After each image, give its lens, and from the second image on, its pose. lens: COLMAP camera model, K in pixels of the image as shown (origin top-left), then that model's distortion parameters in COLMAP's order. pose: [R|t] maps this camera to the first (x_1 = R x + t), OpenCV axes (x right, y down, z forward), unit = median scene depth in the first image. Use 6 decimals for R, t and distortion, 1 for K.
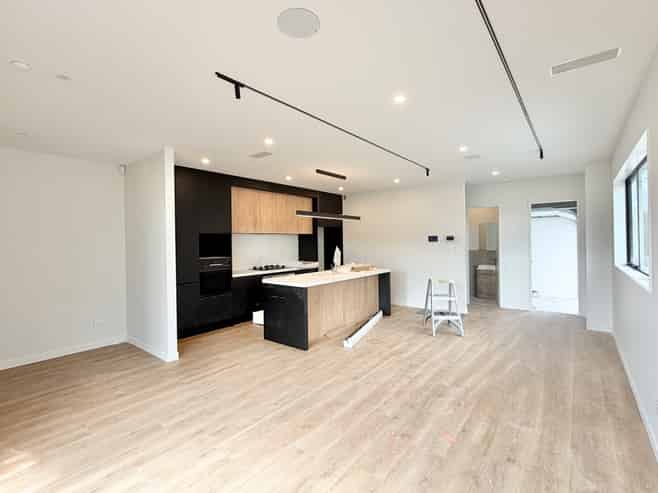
lens RADIAL K [[302.4, 0, 329.0], [0, 302.4, 246.5], [0, 0, 1]] dist [-0.000264, -0.000063]
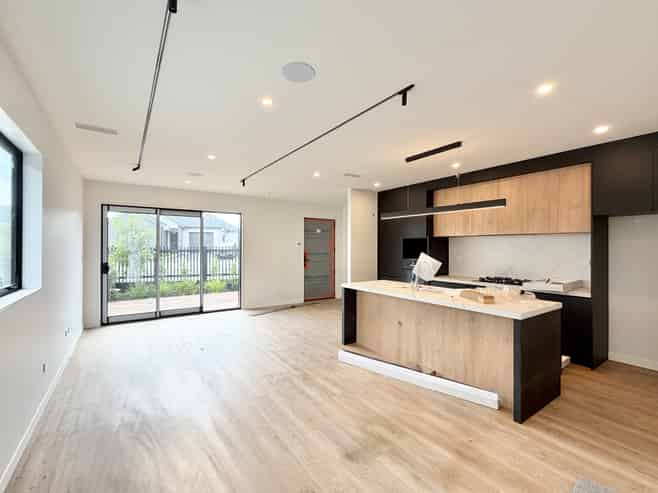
lens RADIAL K [[302.4, 0, 329.0], [0, 302.4, 246.5], [0, 0, 1]] dist [-0.000264, -0.000063]
pose [[-0.273820, 0.017292, -0.961625, 0.872425], [-0.000500, 0.999836, 0.018121, -0.034442], [0.961781, 0.005442, -0.273767, 1.092310]]
